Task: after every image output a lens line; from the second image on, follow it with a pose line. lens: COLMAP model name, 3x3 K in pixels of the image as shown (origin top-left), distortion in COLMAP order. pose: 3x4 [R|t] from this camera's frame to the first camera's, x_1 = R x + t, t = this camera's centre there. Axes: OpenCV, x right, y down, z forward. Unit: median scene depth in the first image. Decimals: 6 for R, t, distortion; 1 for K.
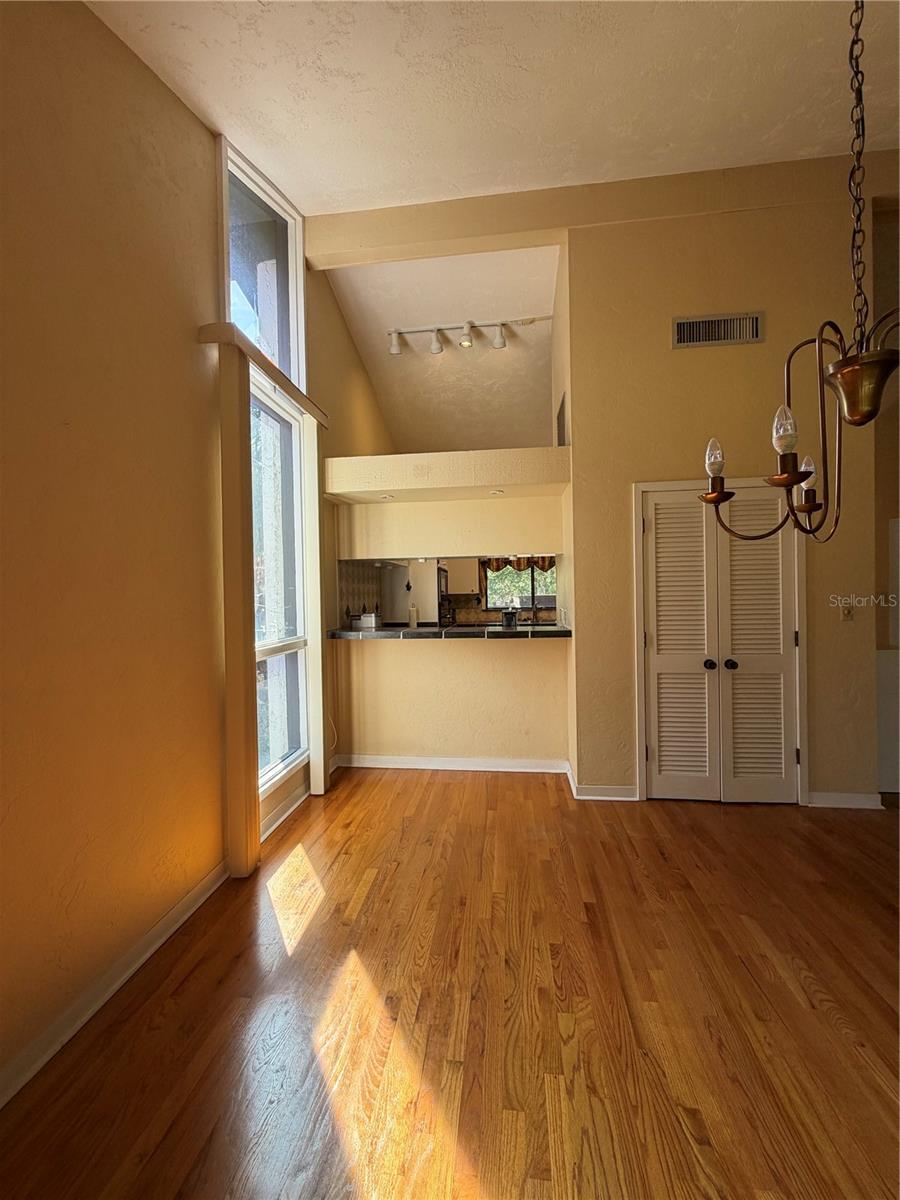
lens RADIAL K [[477.9, 0, 446.5], [0, 477.9, 597.9], [0, 0, 1]] dist [-0.004551, 0.001230]
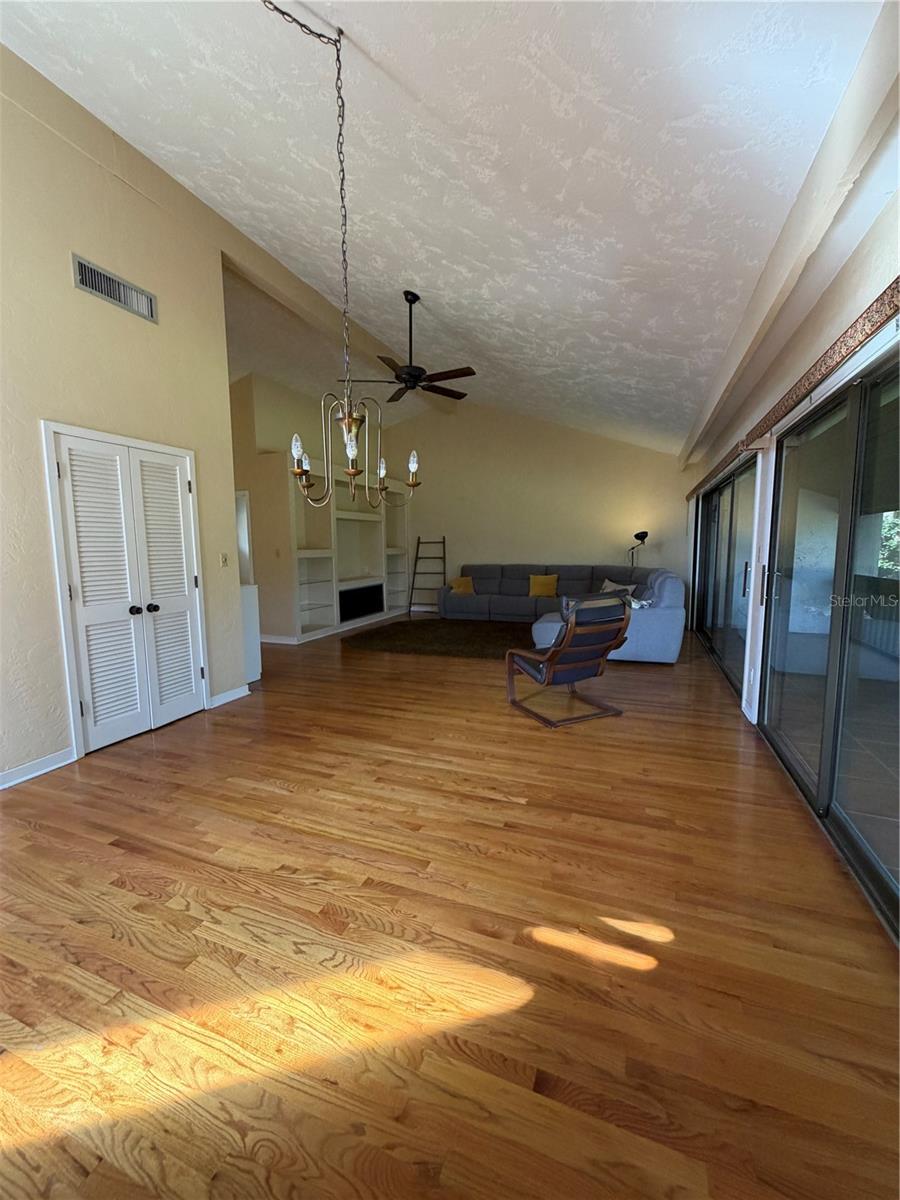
lens RADIAL K [[477.9, 0, 451.6], [0, 477.9, 598.8], [0, 0, 1]] dist [-0.004551, 0.001230]
pose [[0.242410, -0.088639, 0.966116, -0.343681], [0.017287, 0.996054, 0.087049, 0.033028], [-0.970020, -0.004400, 0.242986, 0.036199]]
